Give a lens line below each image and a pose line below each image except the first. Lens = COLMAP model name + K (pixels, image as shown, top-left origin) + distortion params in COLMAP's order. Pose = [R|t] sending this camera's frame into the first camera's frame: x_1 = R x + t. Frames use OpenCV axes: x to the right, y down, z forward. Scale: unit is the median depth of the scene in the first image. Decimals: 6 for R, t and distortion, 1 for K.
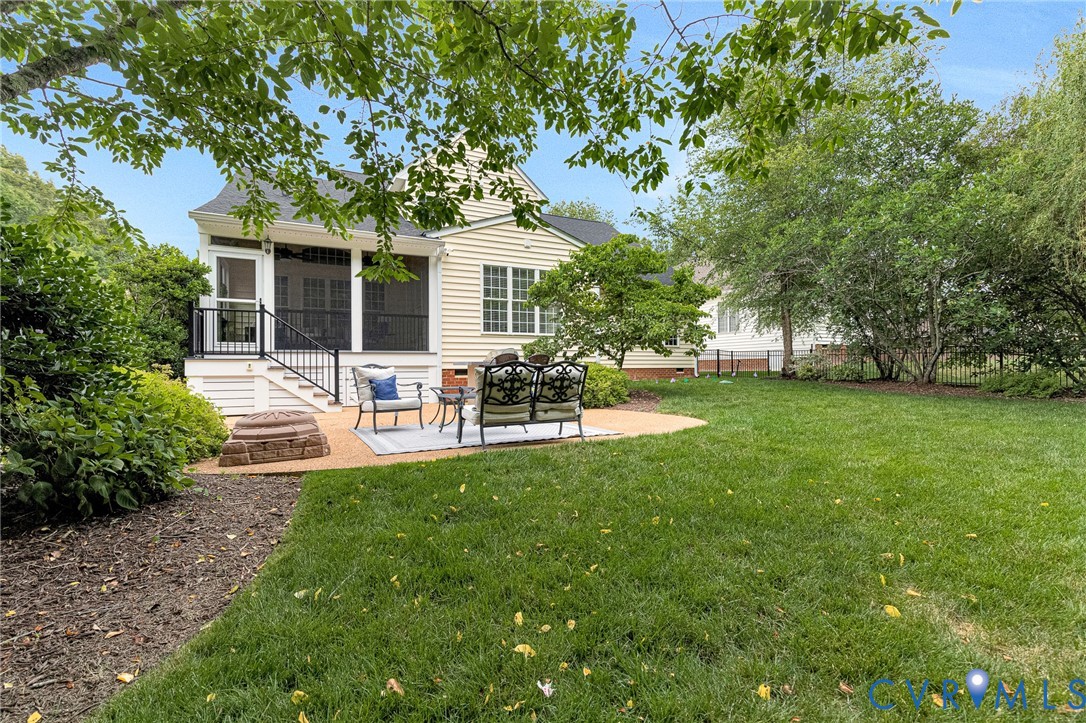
lens RADIAL K [[516.5, 0, 537.5], [0, 516.5, 366.7], [0, 0, 1]] dist [0.009892, -0.001403]
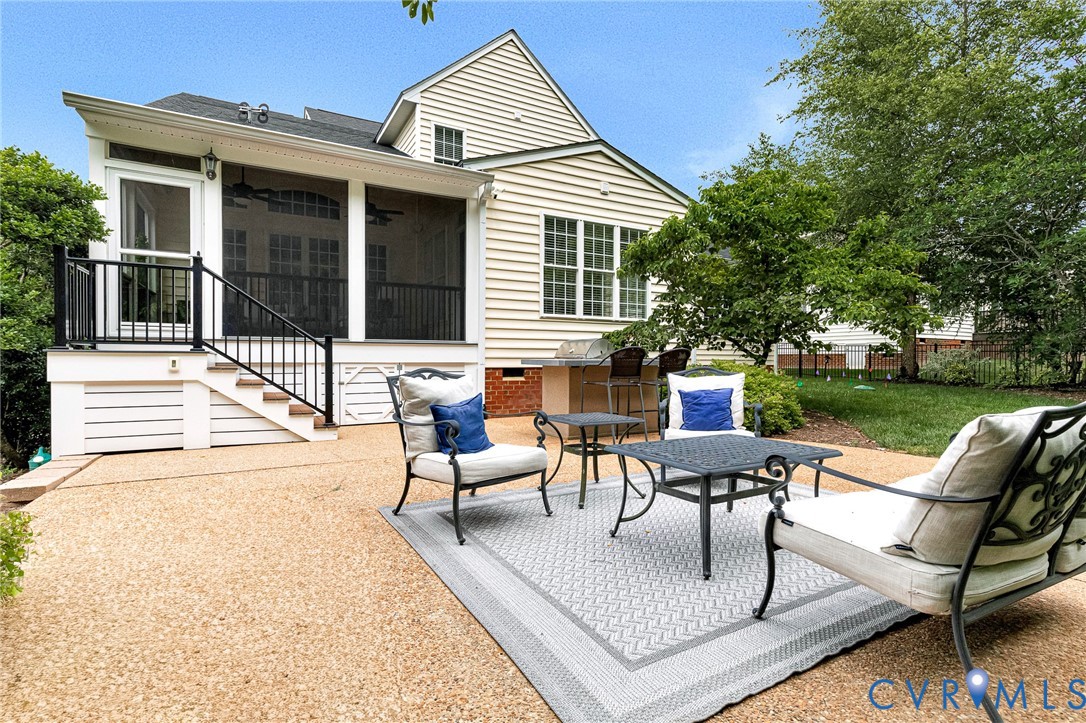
lens RADIAL K [[516.5, 0, 549.8], [0, 516.5, 362.1], [0, 0, 1]] dist [0.009892, -0.001403]
pose [[0.997032, 0.008482, 0.076523, -0.160734], [-0.009294, 0.999904, 0.010260, -0.011024], [-0.076429, -0.010941, 0.997015, 0.342515]]
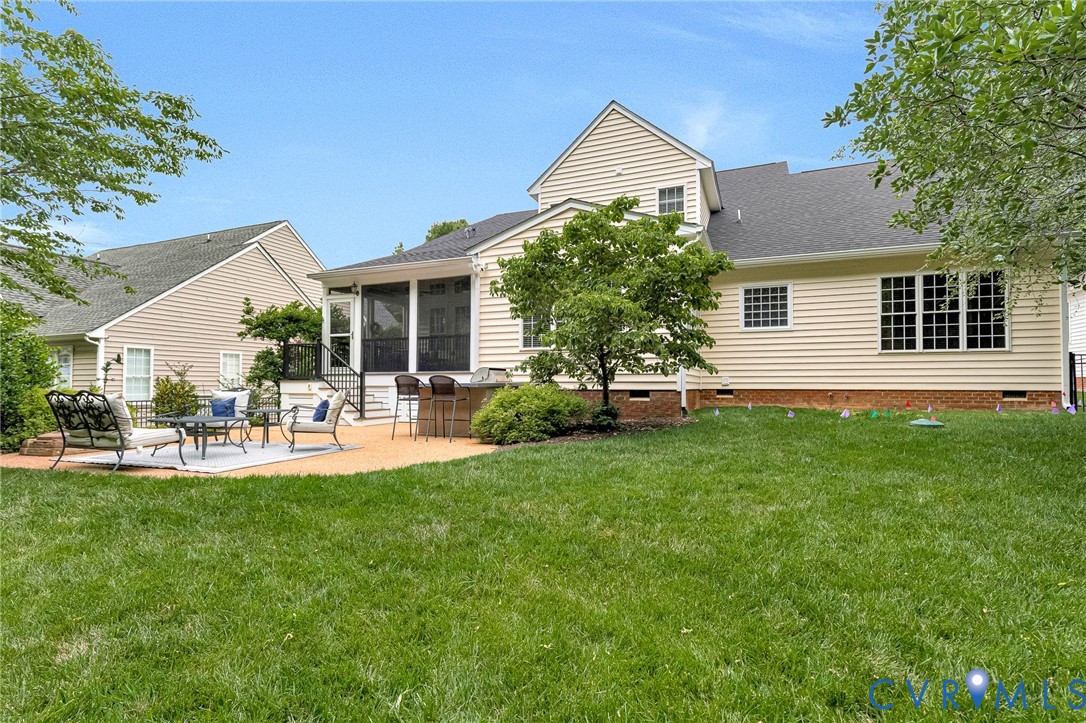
lens RADIAL K [[516.5, 0, 542.2], [0, 516.5, 367.4], [0, 0, 1]] dist [0.009892, -0.001403]
pose [[0.665654, -0.012970, -0.746148, 0.688658], [-0.003498, 0.999784, -0.020500, -0.018232], [0.746253, 0.016256, 0.665464, 0.484941]]
